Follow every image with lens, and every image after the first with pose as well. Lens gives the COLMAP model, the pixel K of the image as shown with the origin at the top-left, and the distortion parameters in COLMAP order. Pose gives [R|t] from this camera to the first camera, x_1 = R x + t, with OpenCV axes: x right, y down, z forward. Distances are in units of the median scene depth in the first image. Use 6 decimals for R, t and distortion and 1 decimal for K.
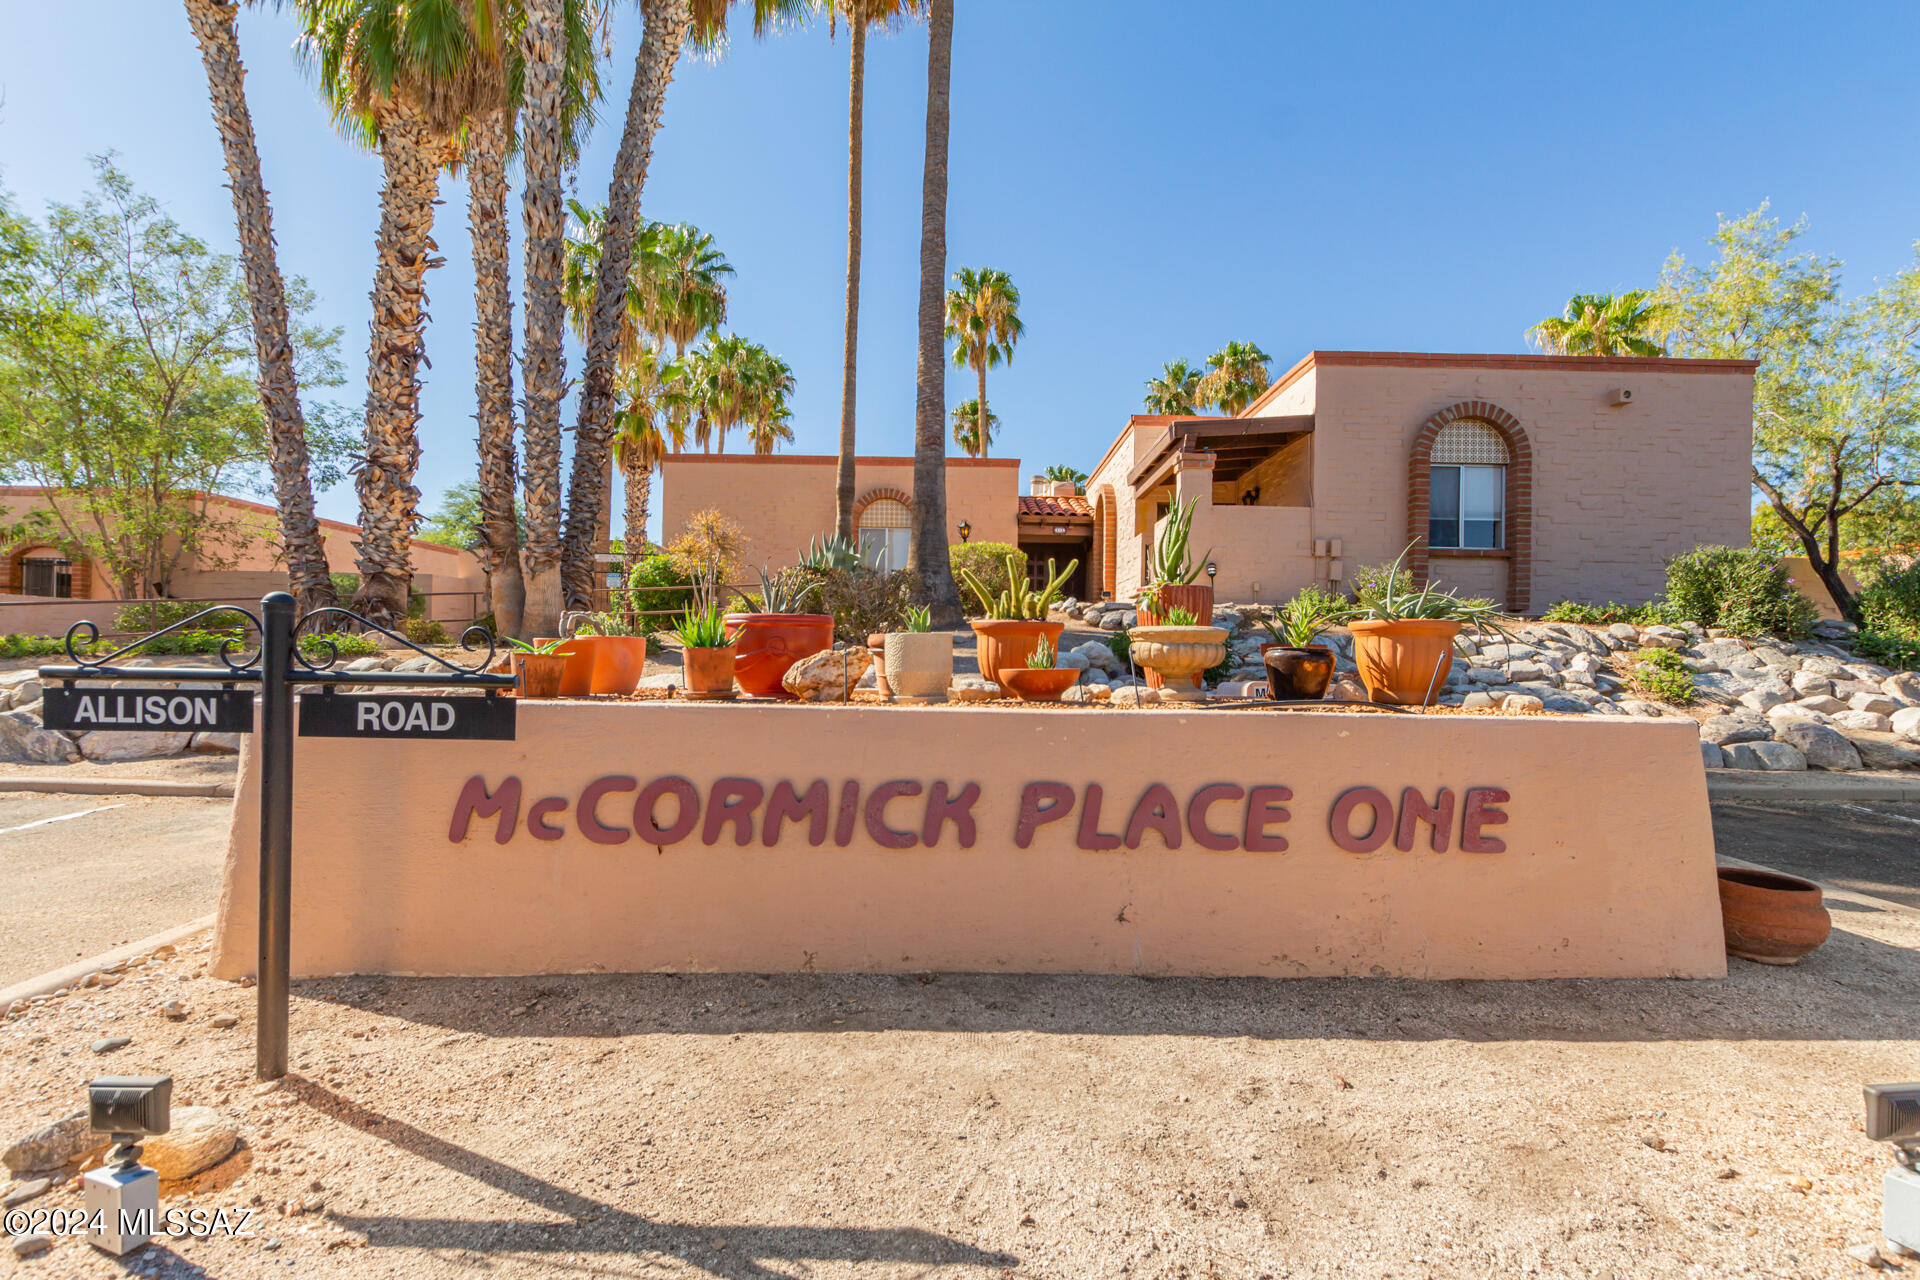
lens RADIAL K [[924.3, 0, 962.4], [0, 924.3, 635.3], [0, 0, 1]] dist [0.009103, -0.000510]
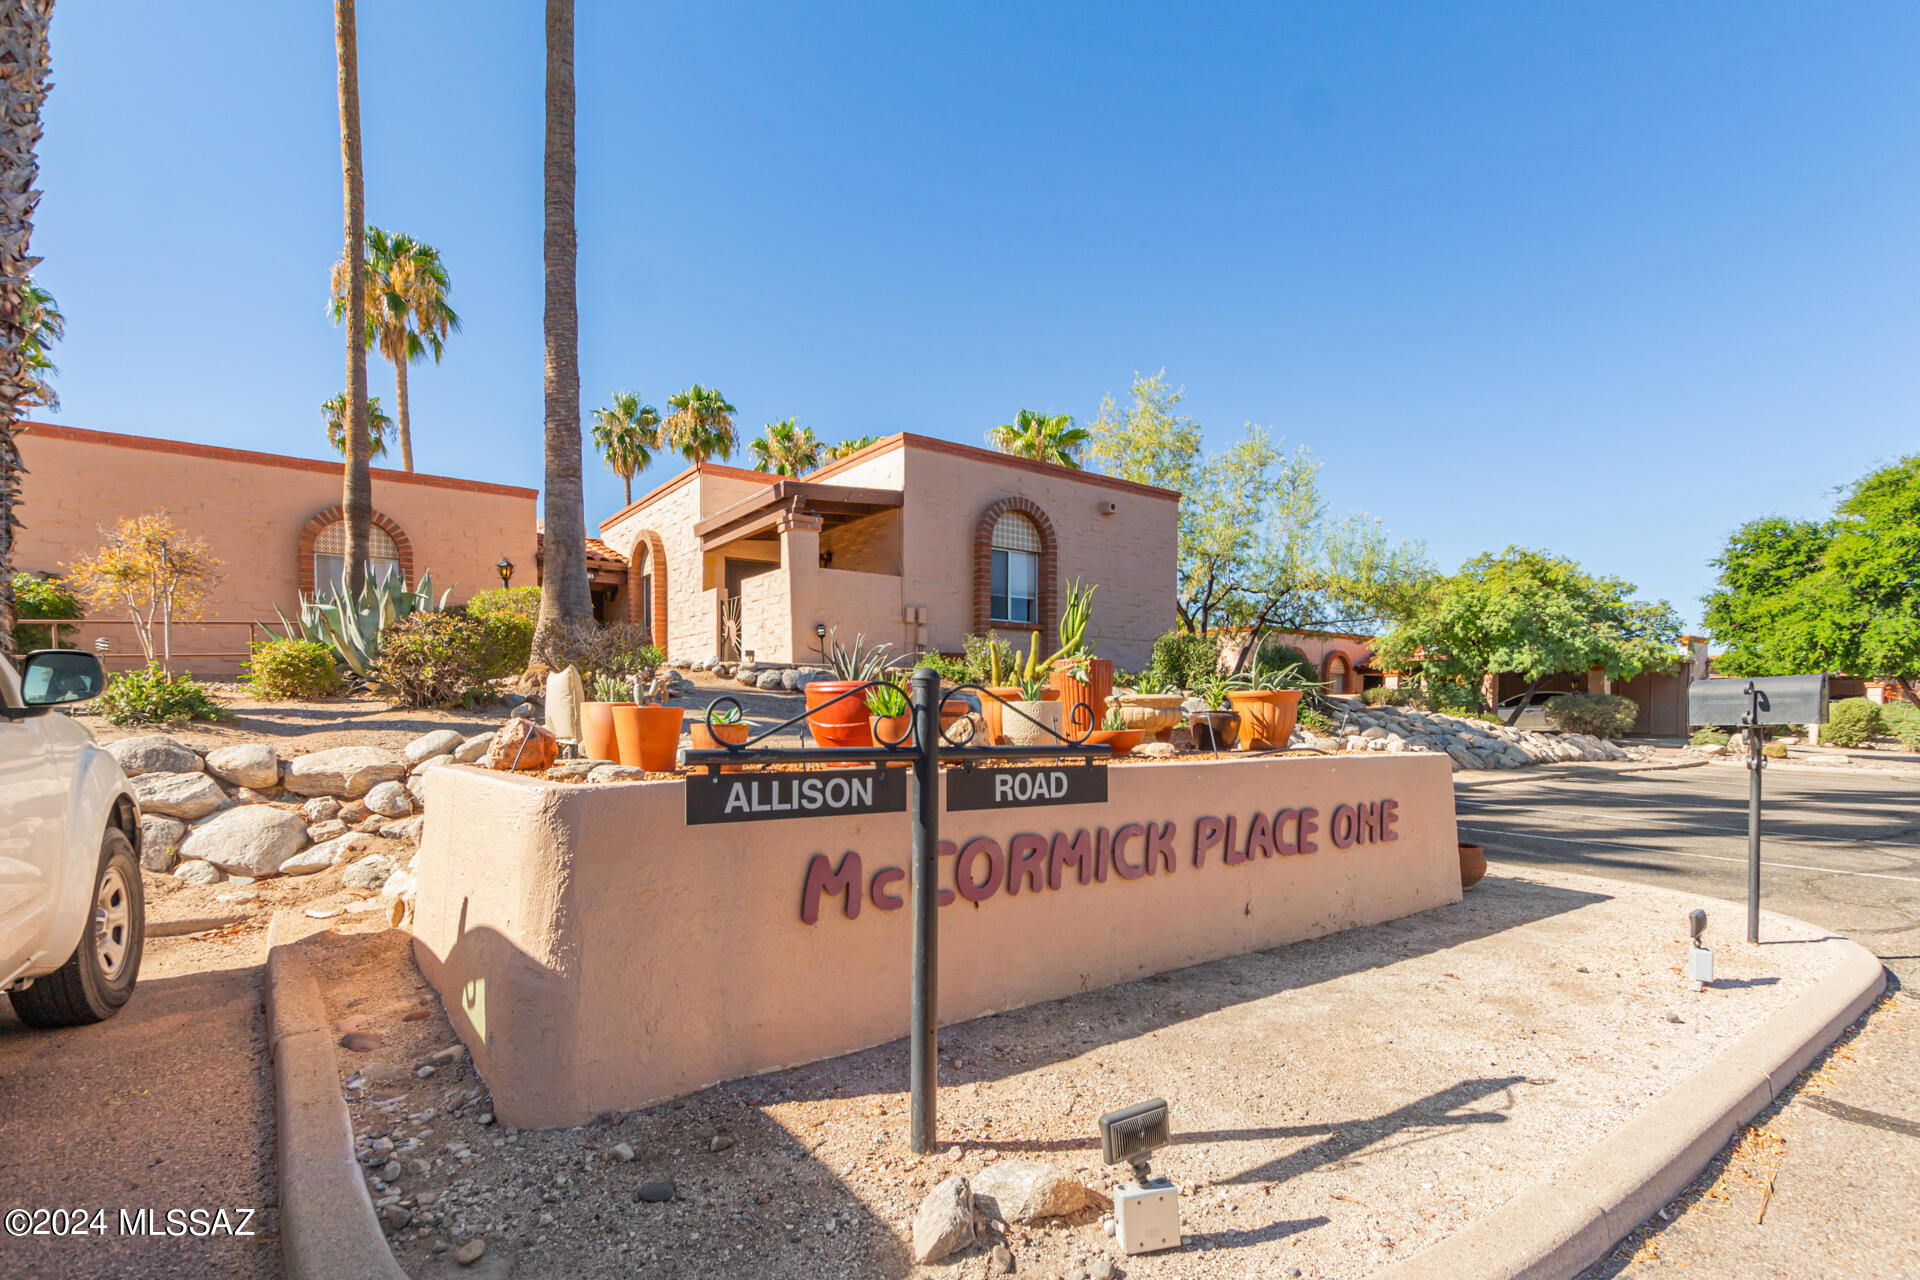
lens RADIAL K [[956.2, 0, 991.9], [0, 956.2, 739.8], [0, 0, 1]] dist [0.004326, -0.001026]
pose [[0.806135, -0.026761, 0.591126, -0.931447], [-0.003474, 0.998746, 0.049952, -0.015138], [-0.591722, -0.042322, 0.805031, 0.100483]]
